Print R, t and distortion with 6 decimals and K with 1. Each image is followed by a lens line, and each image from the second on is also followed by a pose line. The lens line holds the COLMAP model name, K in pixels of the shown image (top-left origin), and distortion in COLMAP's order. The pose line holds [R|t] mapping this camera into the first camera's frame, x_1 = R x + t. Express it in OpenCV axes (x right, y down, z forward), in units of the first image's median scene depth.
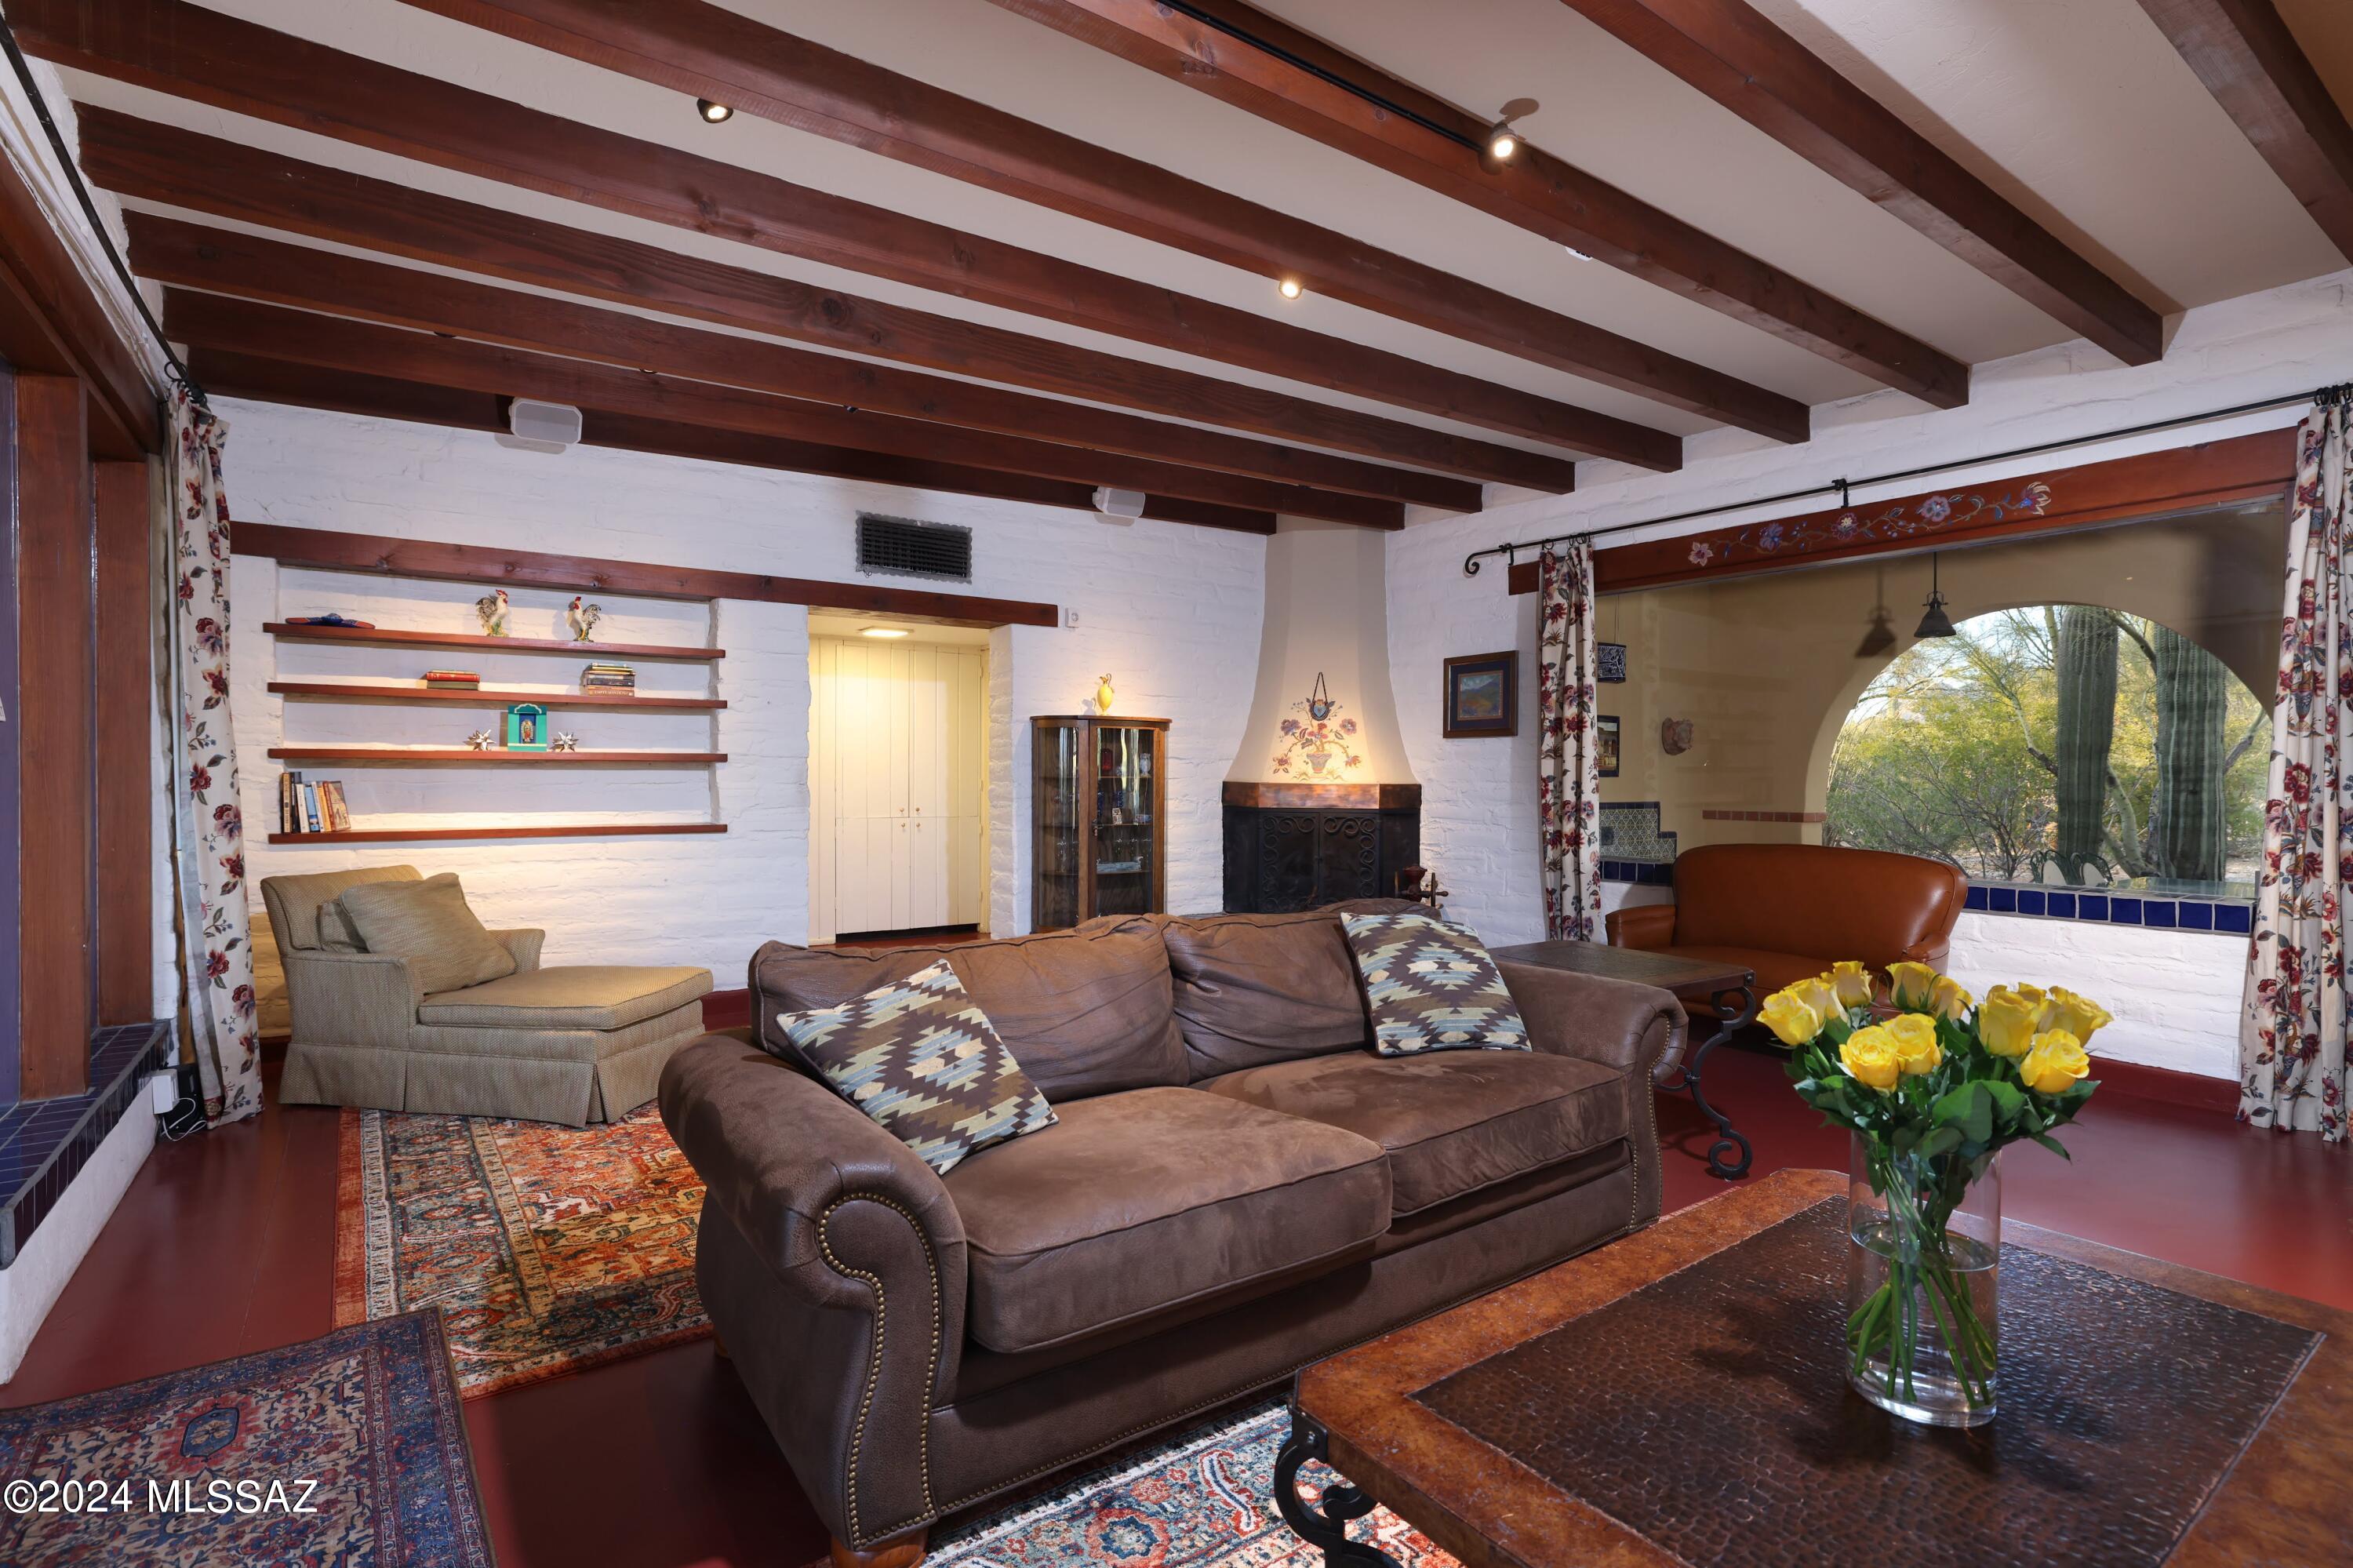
lens RADIAL K [[1117.7, 0, 1187.9], [0, 1117.7, 772.0], [0, 0, 1]] dist [-0.049528, 0.031998]
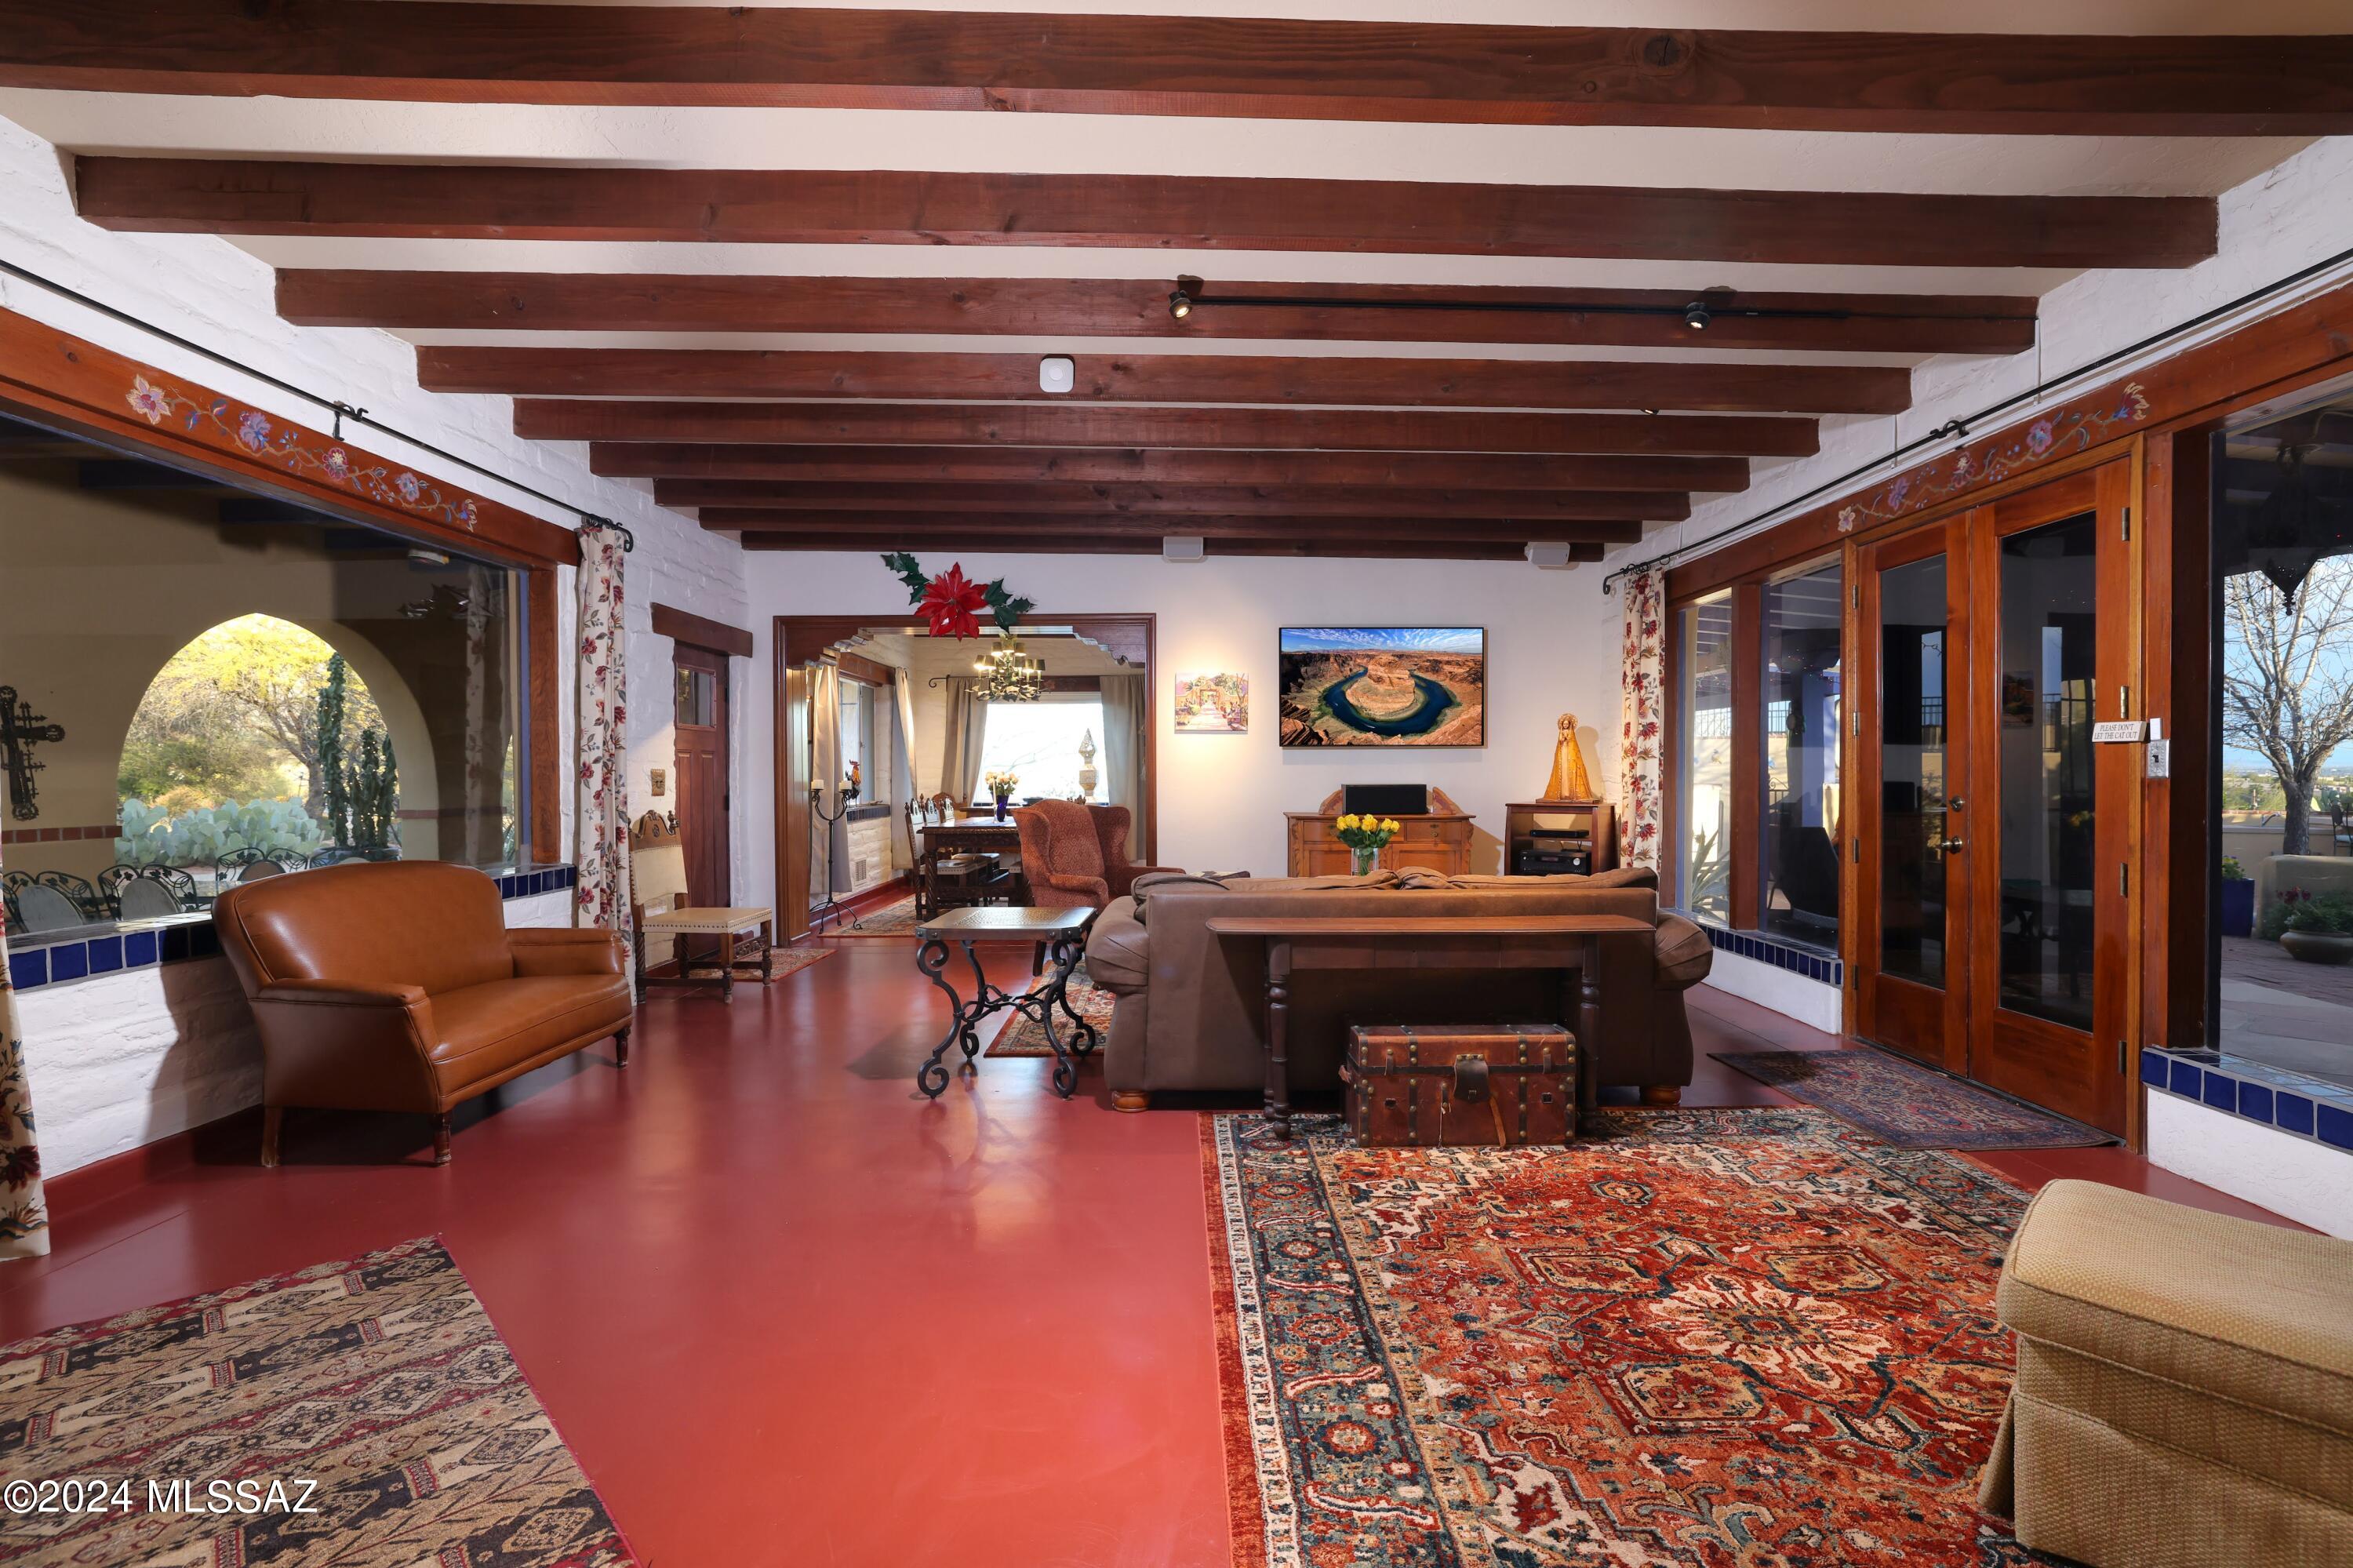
lens RADIAL K [[1117.7, 0, 1187.9], [0, 1117.7, 772.0], [0, 0, 1]] dist [-0.049528, 0.031998]
pose [[-0.812635, 0.000162, 0.582773, -0.330067], [0.000460, 1.000000, 0.000363, 0.000540], [-0.582773, 0.000563, -0.812635, 1.161808]]
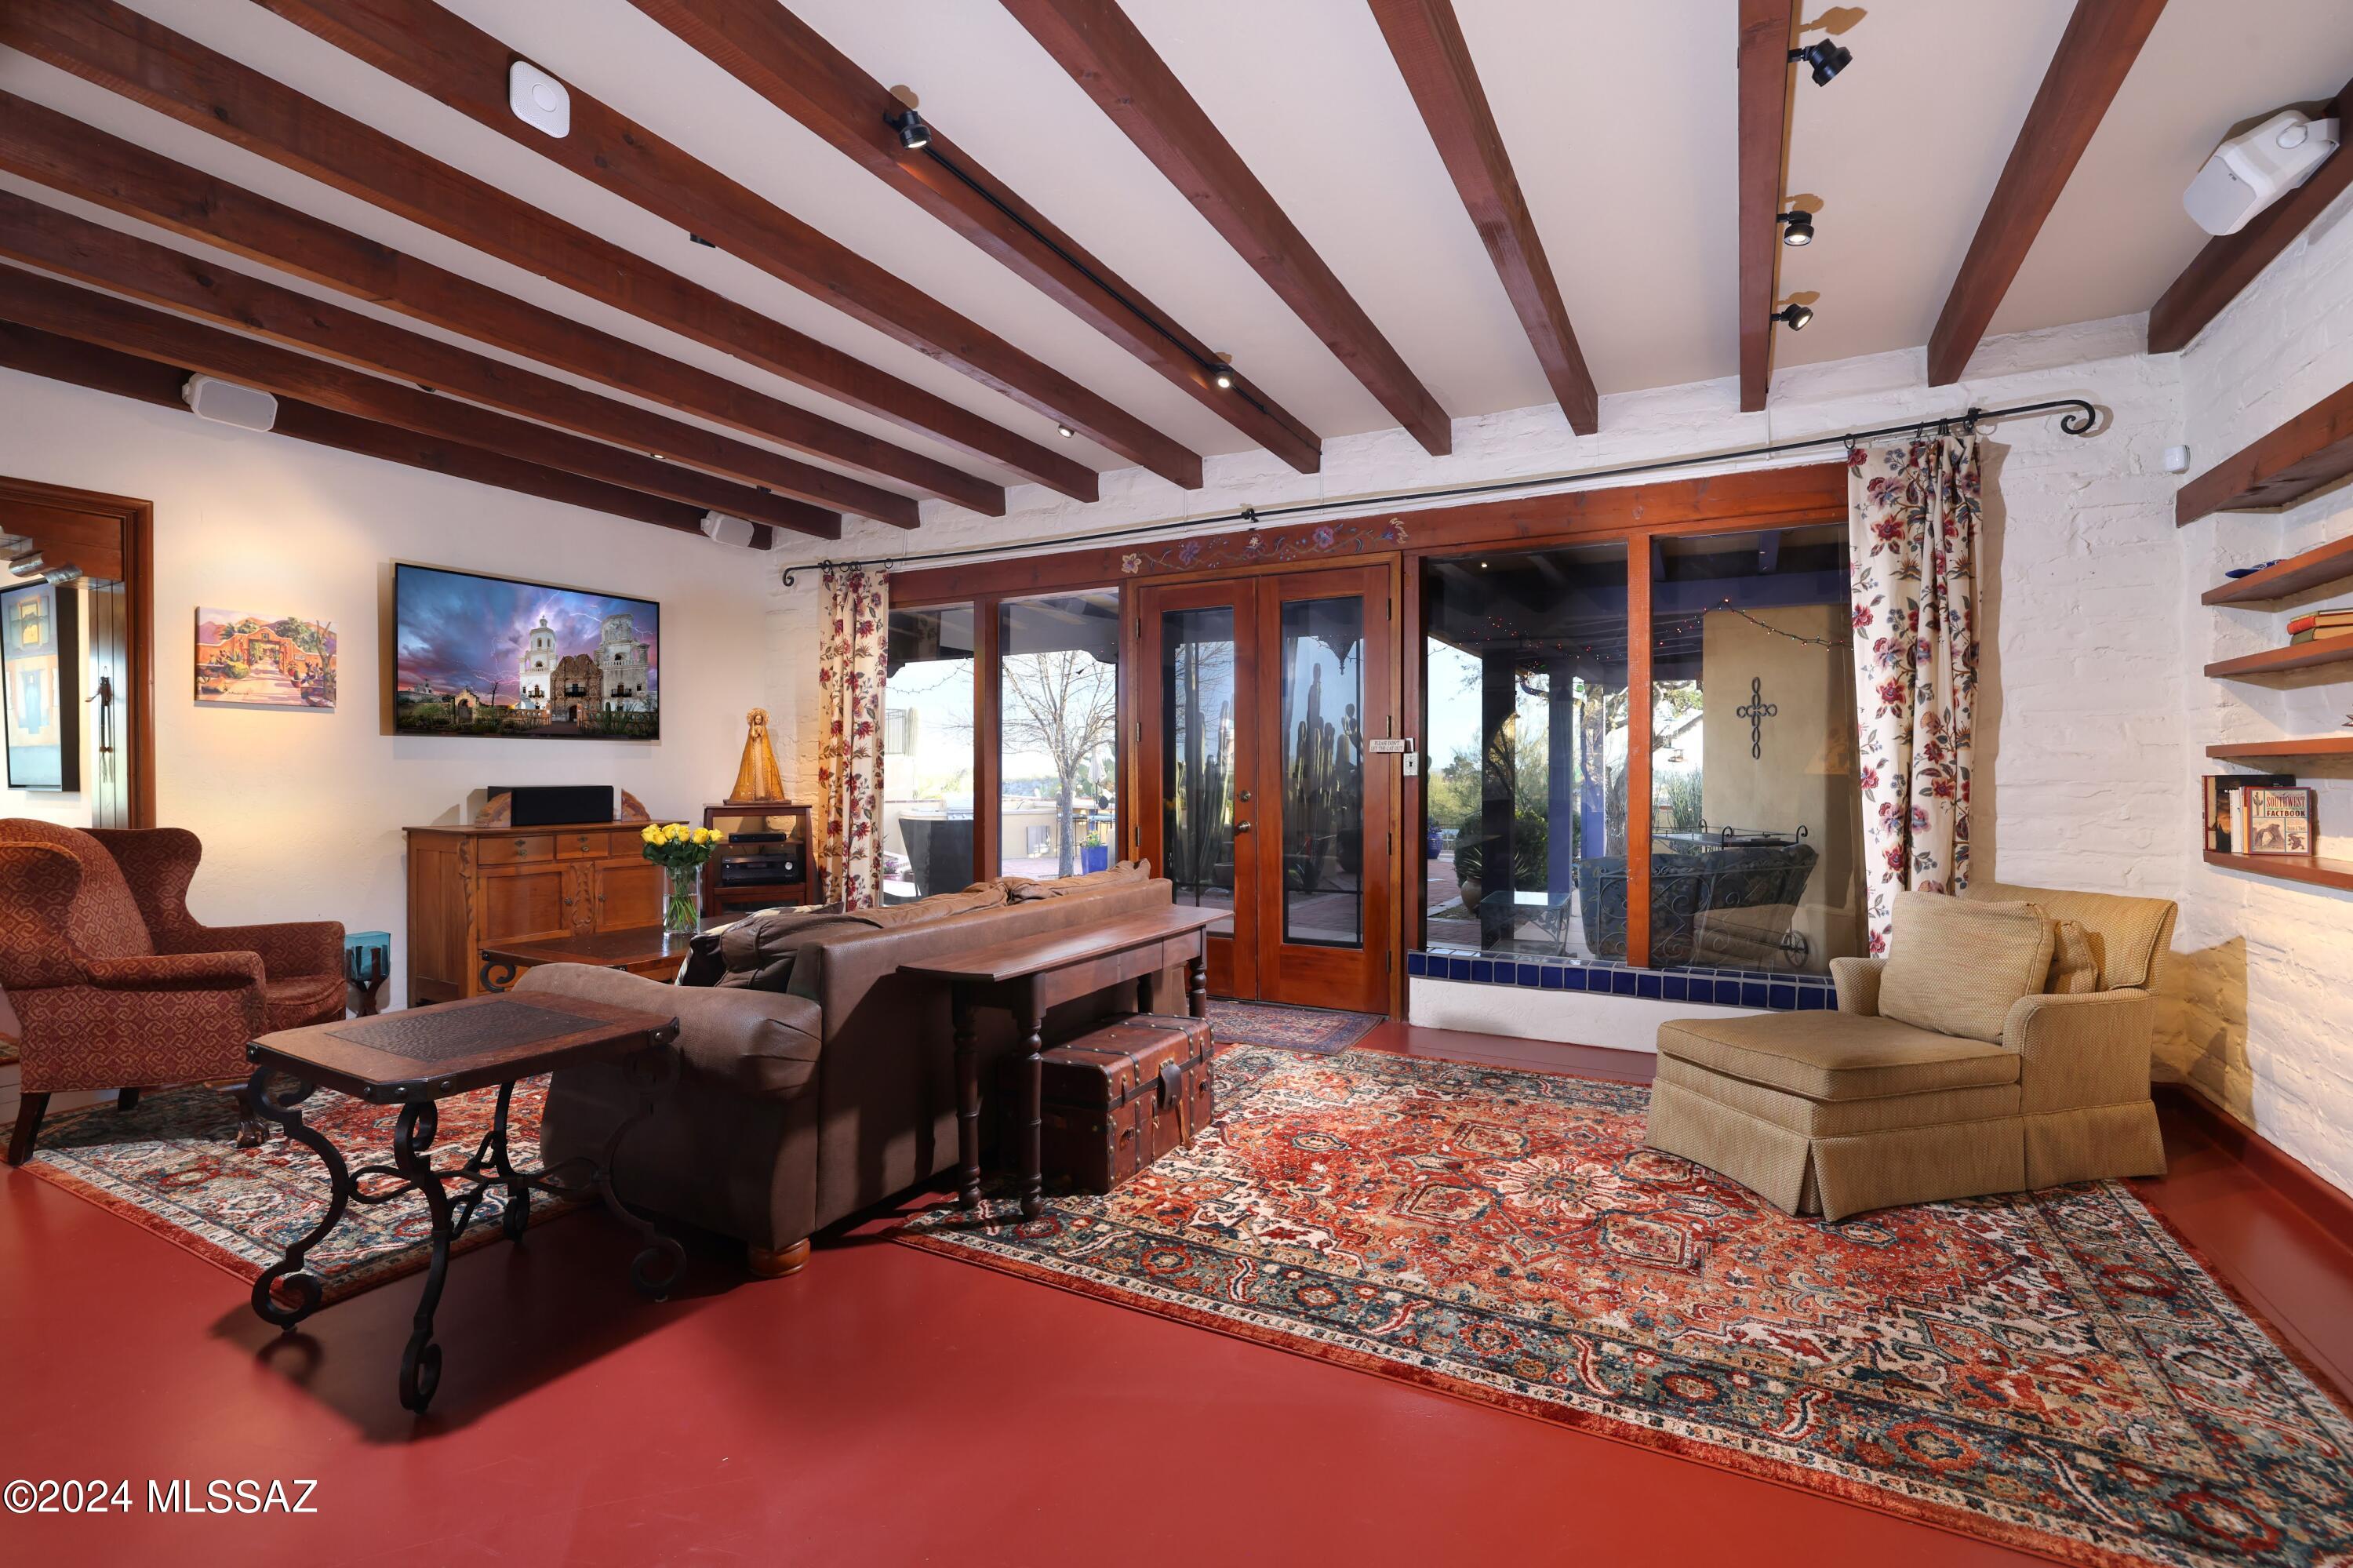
lens RADIAL K [[1069.7, 0, 1188.7], [0, 1069.7, 780.1], [0, 0, 1]] dist [-0.044609, 0.021723]
pose [[-0.894708, 0.000530, -0.446651, 0.155550], [-0.003502, 0.999960, 0.008201, 0.000025], [0.446638, 0.008902, -0.894671, 1.091888]]
